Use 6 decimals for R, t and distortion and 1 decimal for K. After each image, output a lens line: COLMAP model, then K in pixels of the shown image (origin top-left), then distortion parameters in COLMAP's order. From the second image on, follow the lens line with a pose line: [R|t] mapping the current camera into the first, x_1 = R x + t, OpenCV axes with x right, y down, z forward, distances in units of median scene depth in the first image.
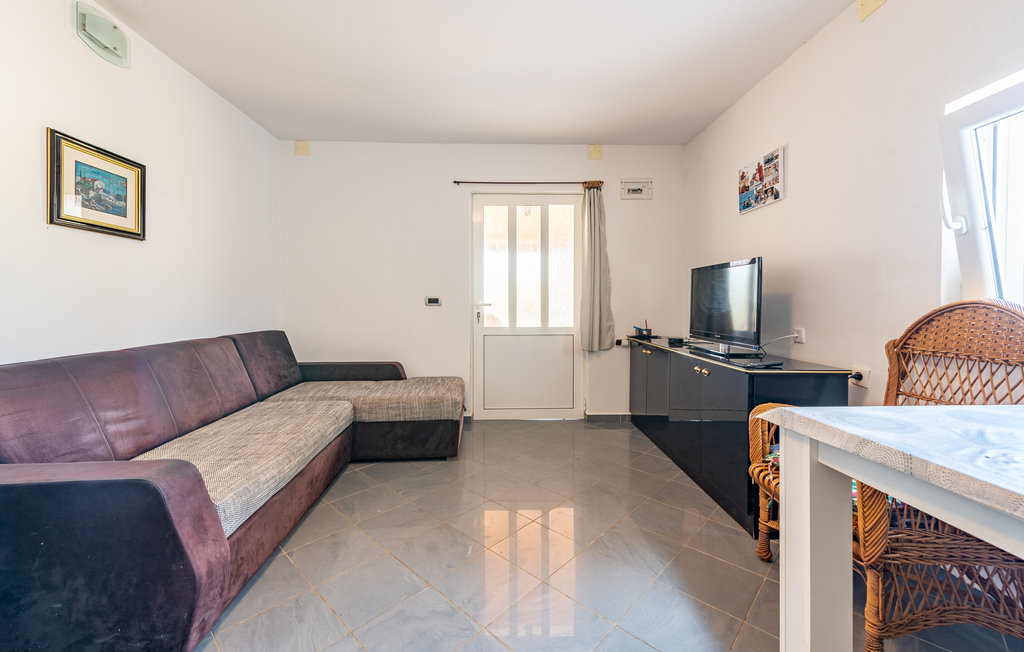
lens RADIAL K [[396.8, 0, 501.0], [0, 396.8, 307.5], [0, 0, 1]] dist [0.001682, -0.000240]
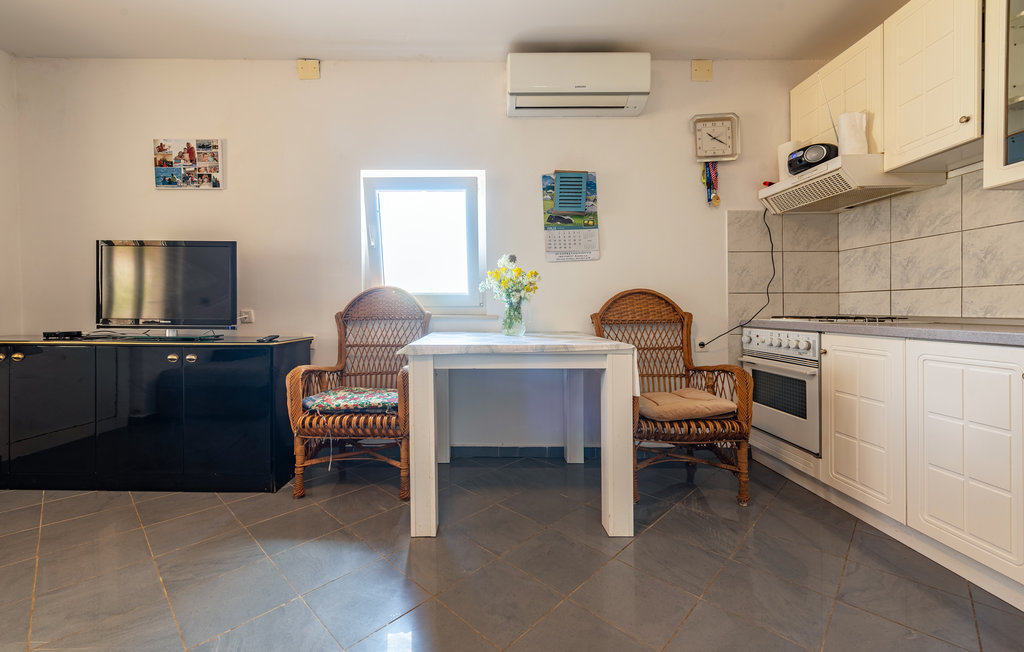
lens RADIAL K [[396.8, 0, 500.0], [0, 396.8, 305.1], [0, 0, 1]] dist [0.001682, -0.000240]
pose [[0.025732, 0.003273, 0.999664, -0.313107], [0.002502, 0.999991, -0.003339, 0.038782], [-0.999666, 0.002587, 0.025724, 0.222732]]
